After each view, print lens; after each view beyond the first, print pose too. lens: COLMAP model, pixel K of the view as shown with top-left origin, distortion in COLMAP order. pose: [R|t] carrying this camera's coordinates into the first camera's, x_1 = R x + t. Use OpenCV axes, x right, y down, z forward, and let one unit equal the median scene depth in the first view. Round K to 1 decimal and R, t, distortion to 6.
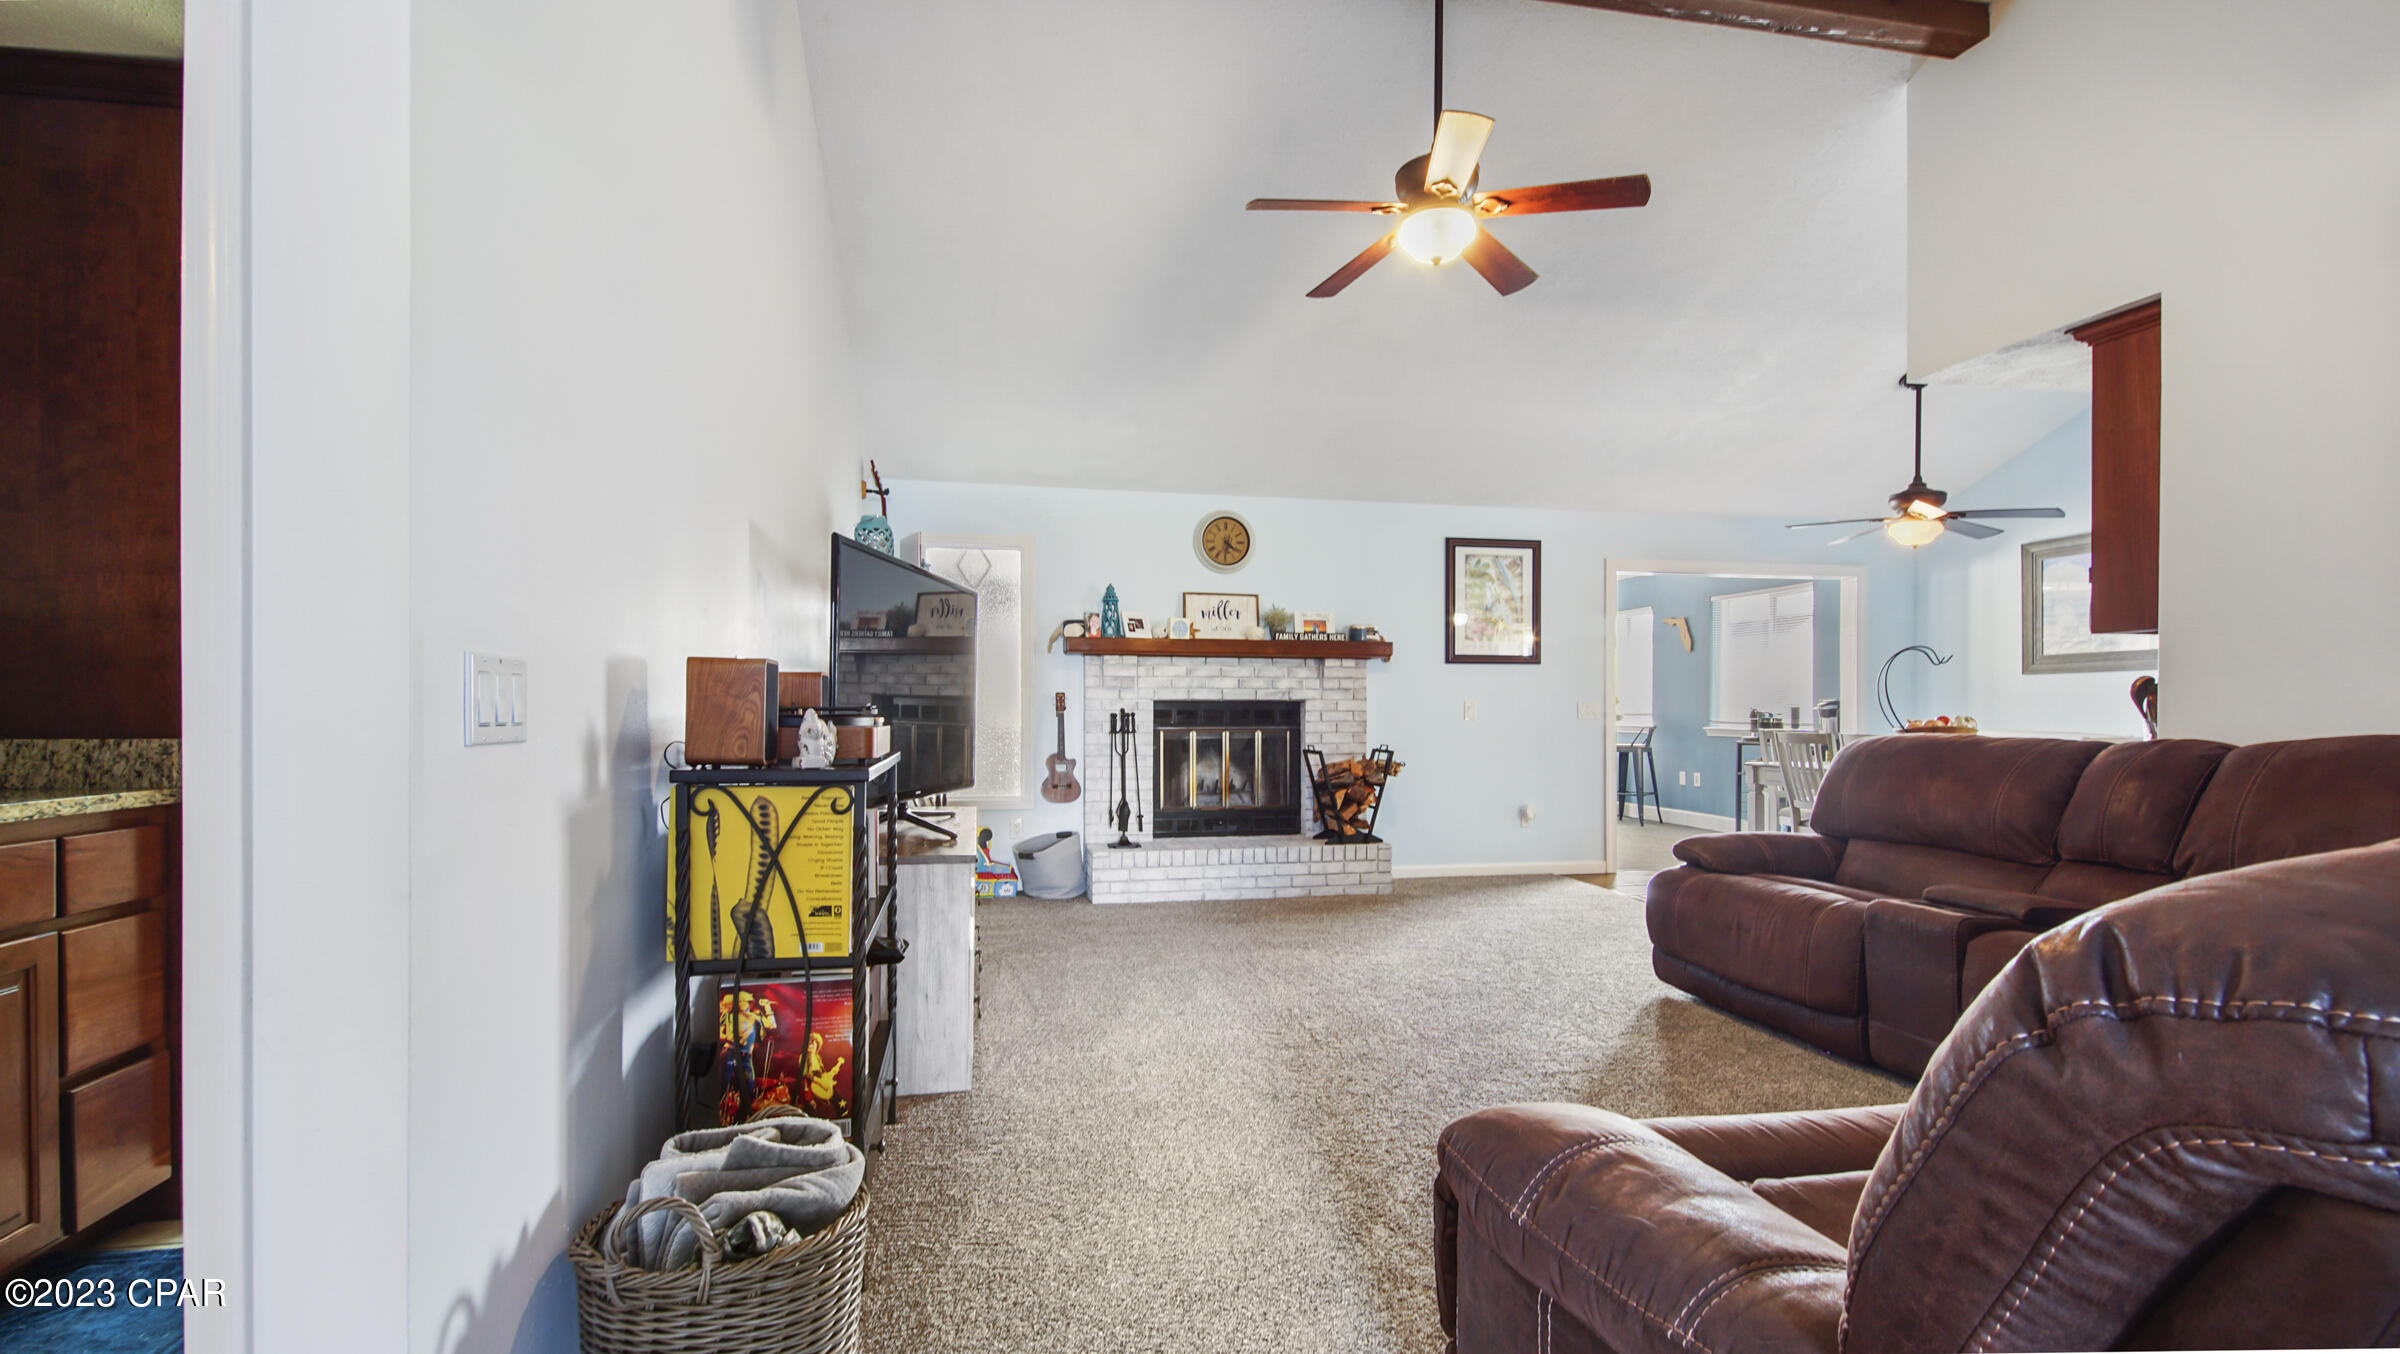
lens RADIAL K [[1110.0, 0, 1217.2], [0, 1110.0, 714.3], [0, 0, 1]] dist [0.034717, -0.018650]
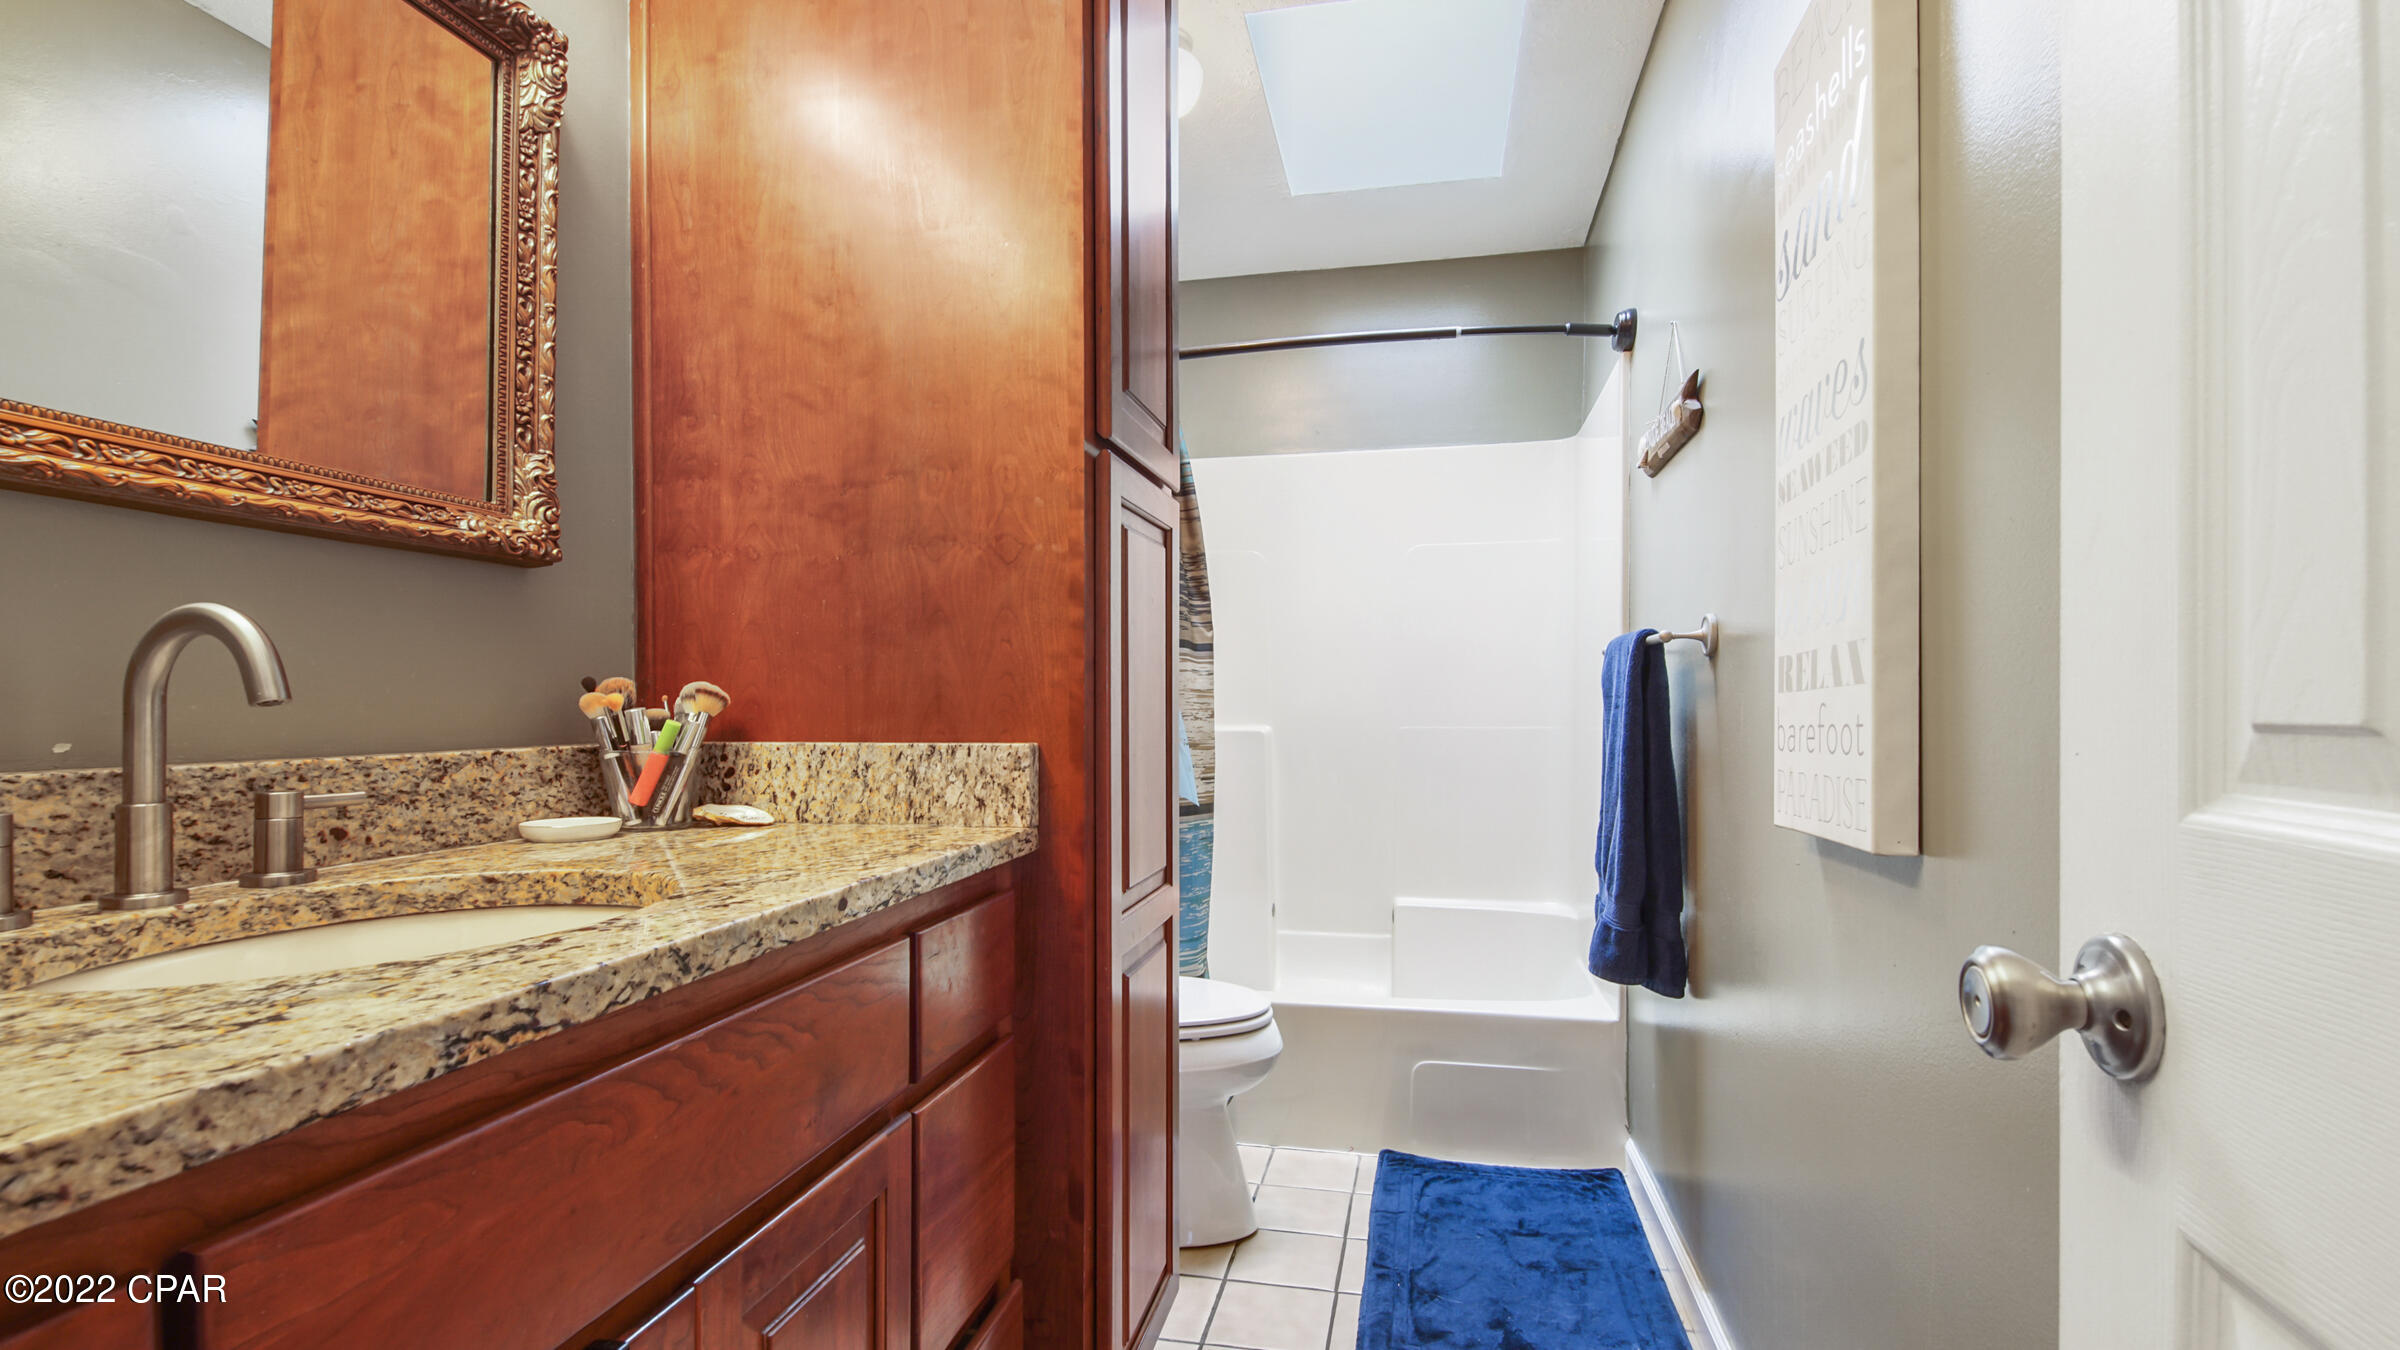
lens RADIAL K [[1110.0, 0, 1217.2], [0, 1110.0, 712.3], [0, 0, 1]] dist [0.034717, -0.018650]
pose [[0.922708, 0.000894, -0.385499, -0.625446], [0.001657, 0.999979, 0.006284, 0.002135], [0.385496, -0.006437, 0.922687, 0.517201]]
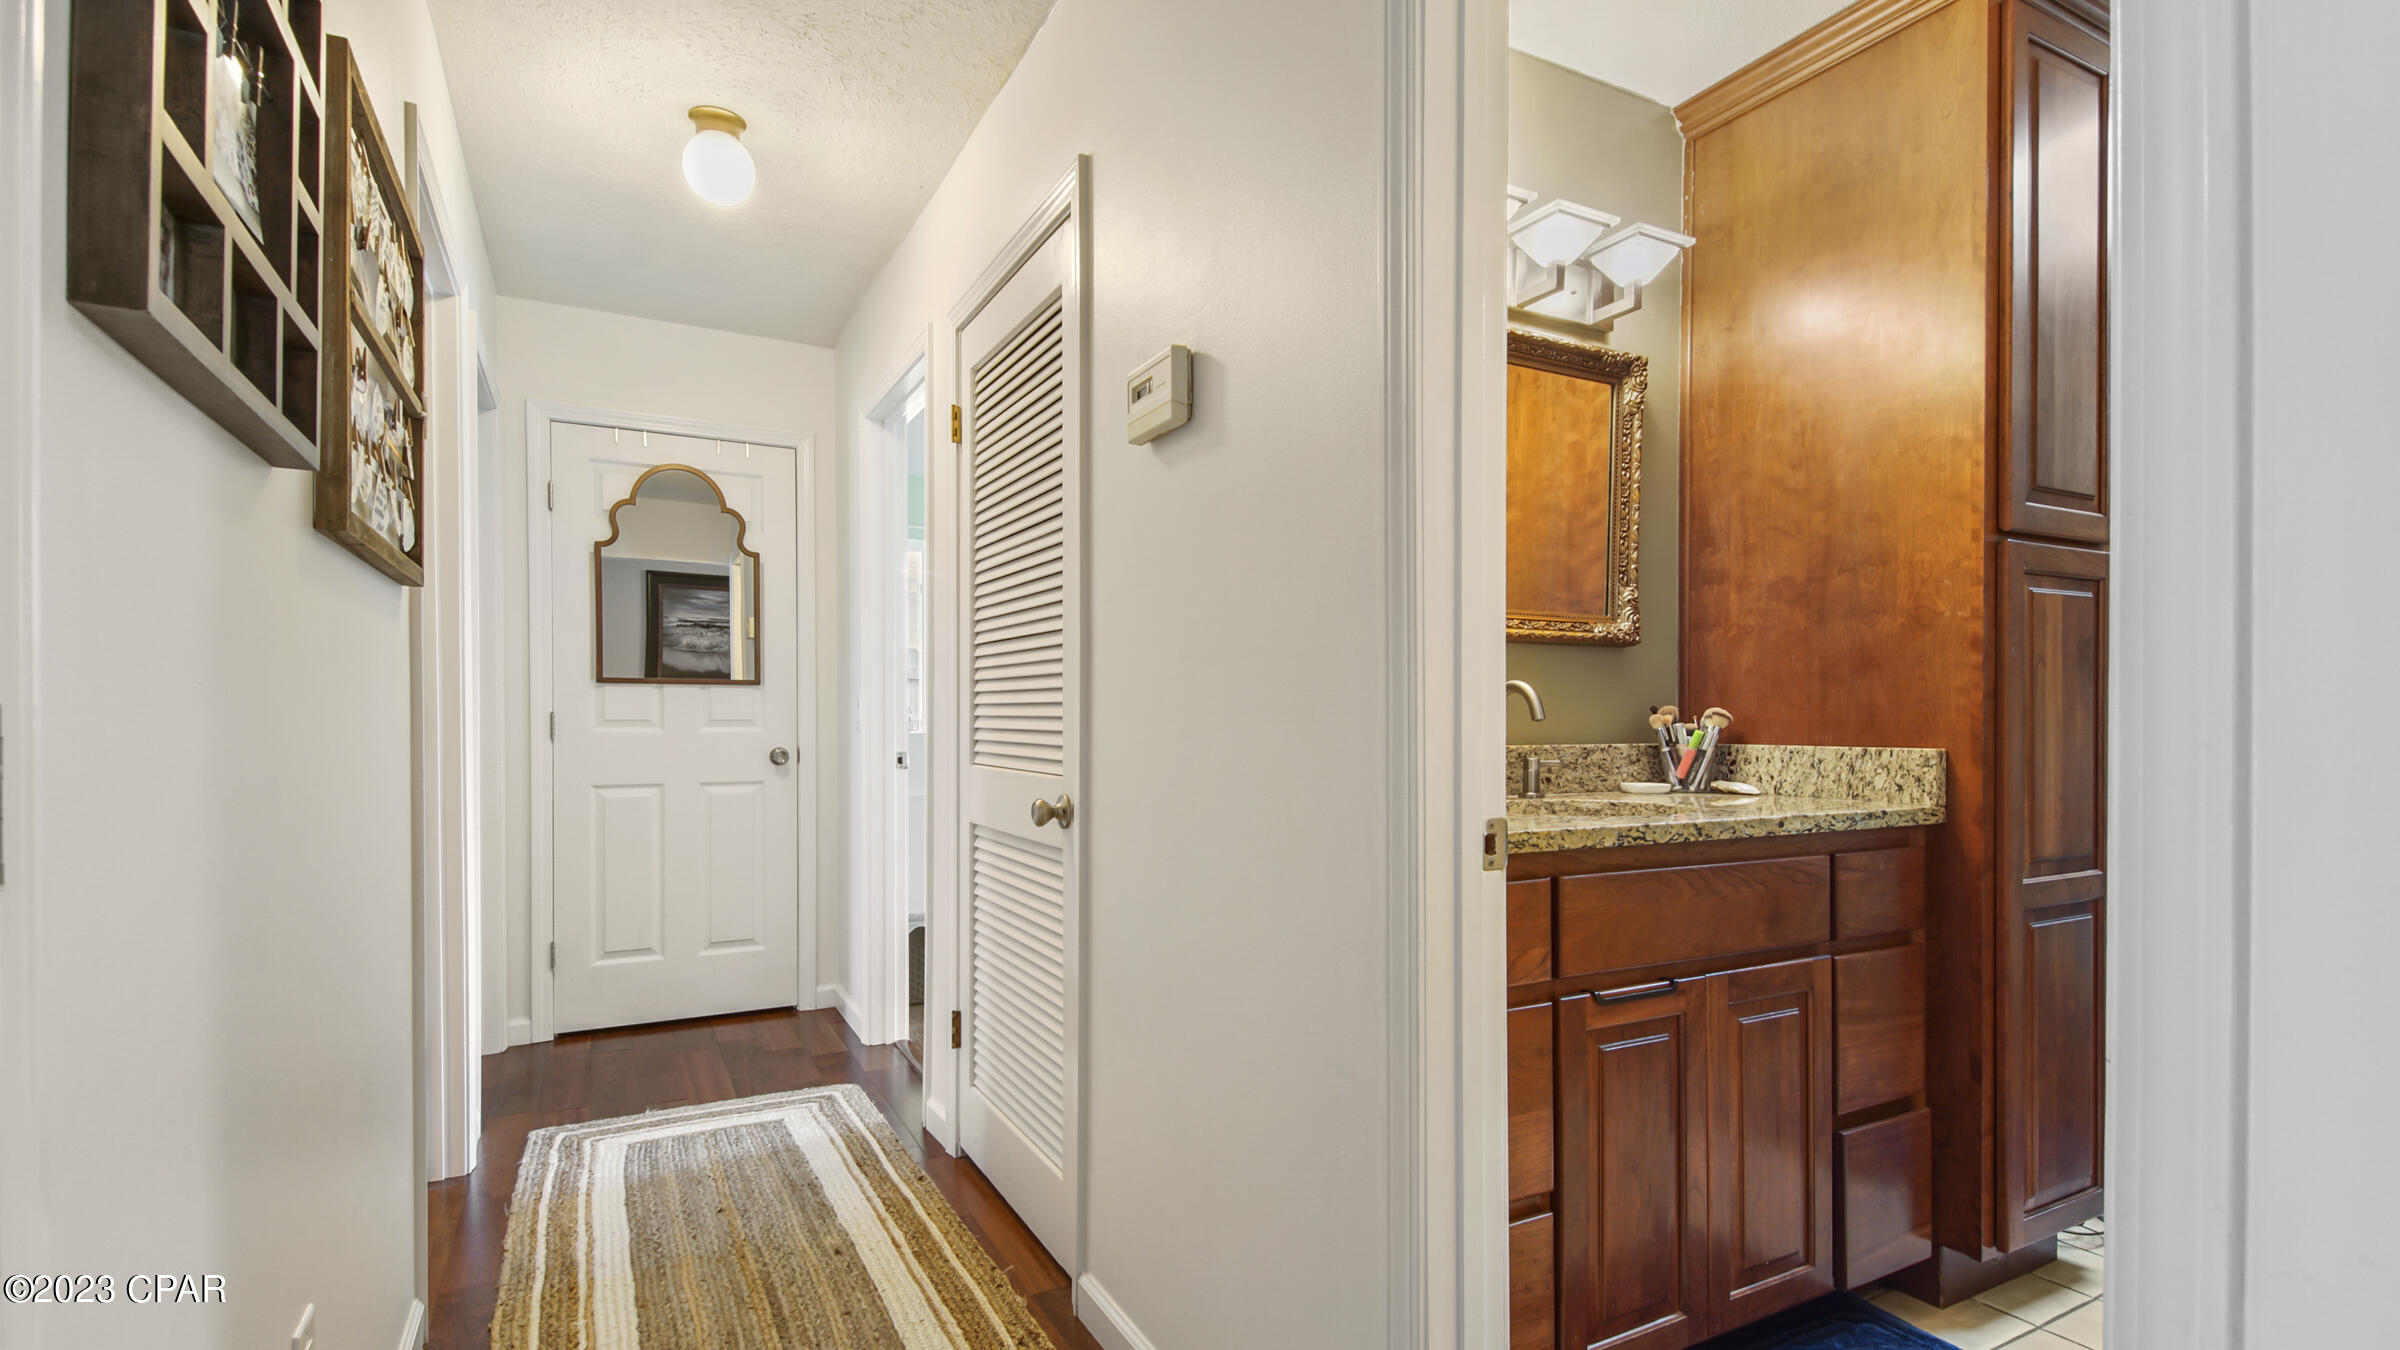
lens RADIAL K [[1110.0, 0, 1217.2], [0, 1110.0, 712.3], [0, 0, 1]] dist [0.034717, -0.018650]
pose [[0.301047, -0.006645, -0.953586, -0.280643], [-0.004133, 0.999957, -0.008273, 0.003278], [0.953600, 0.006432, 0.301007, 0.226135]]
